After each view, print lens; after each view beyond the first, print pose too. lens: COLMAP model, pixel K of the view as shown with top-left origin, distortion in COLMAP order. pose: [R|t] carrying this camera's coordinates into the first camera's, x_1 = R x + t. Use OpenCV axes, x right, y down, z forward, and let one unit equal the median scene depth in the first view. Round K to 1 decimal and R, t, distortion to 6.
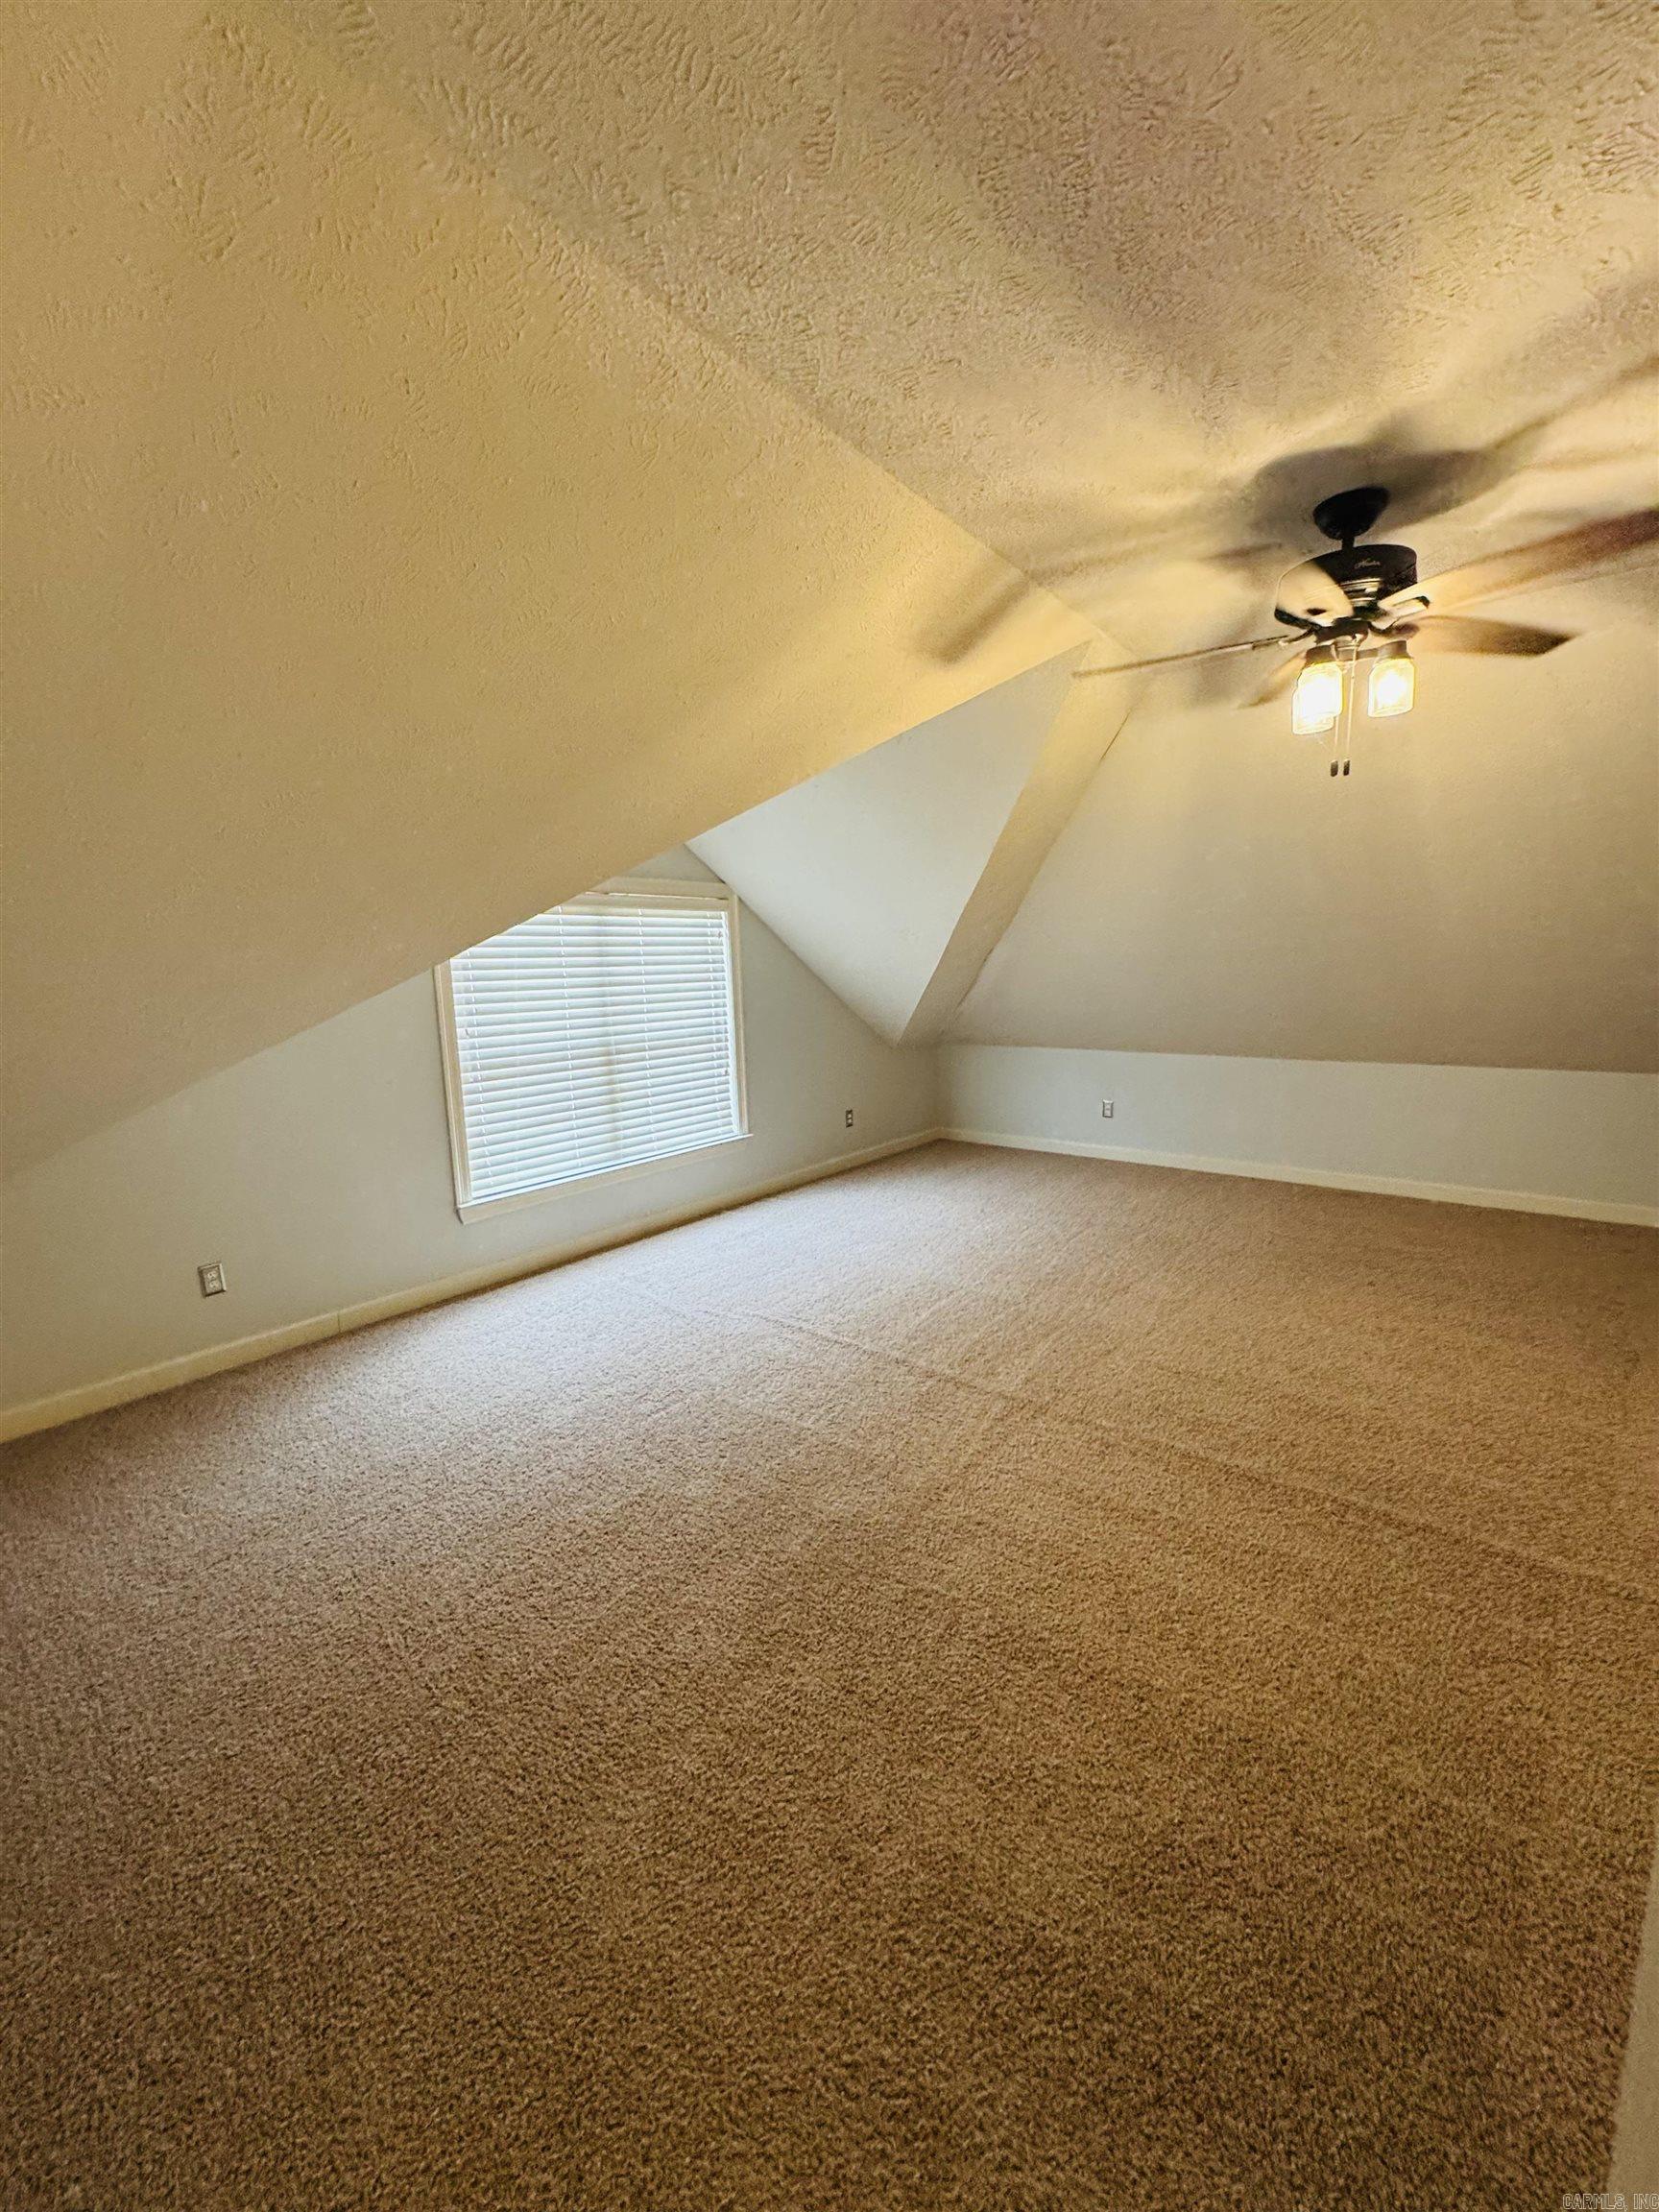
lens RADIAL K [[881.4, 0, 831.6], [0, 881.4, 1106.3], [0, 0, 1]] dist [-0.003761, 0.000610]
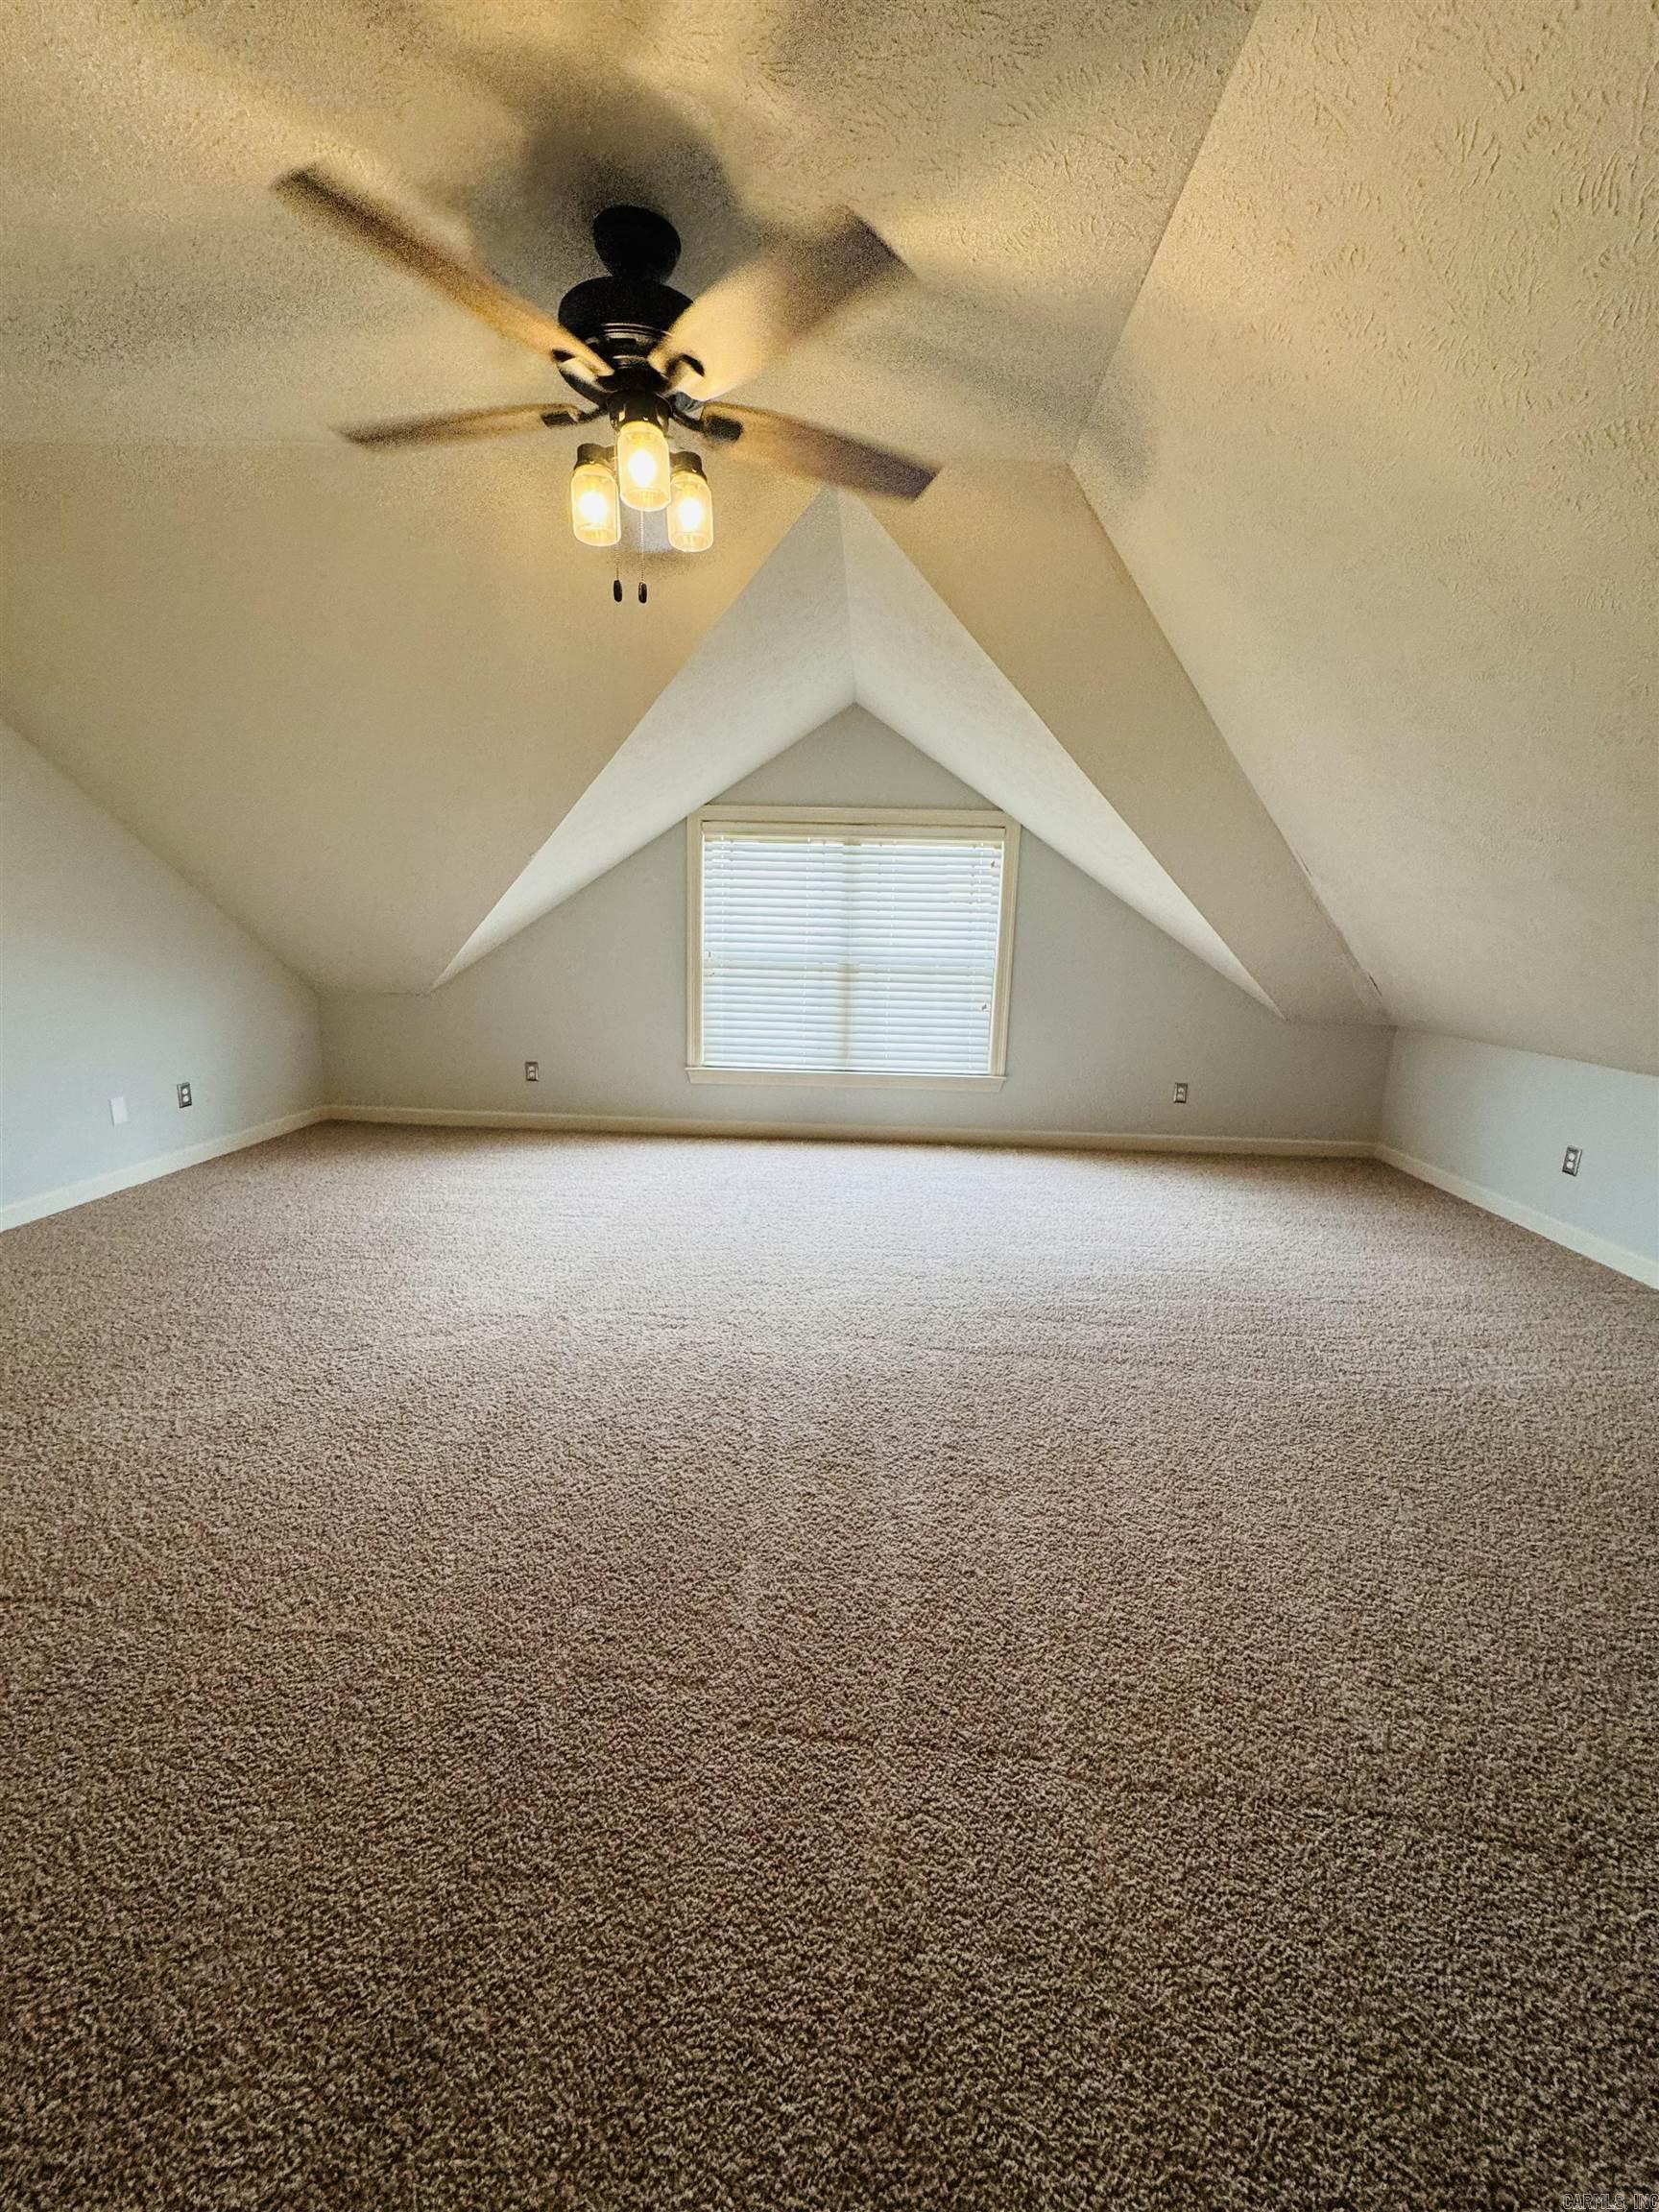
lens RADIAL K [[881.4, 0, 831.6], [0, 881.4, 1106.3], [0, 0, 1]] dist [-0.003761, 0.000610]
pose [[0.587238, 0.204015, -0.783281, 0.596475], [-0.174186, 0.976893, 0.123854, -0.024346], [0.790450, 0.063705, 0.609205, 0.291253]]
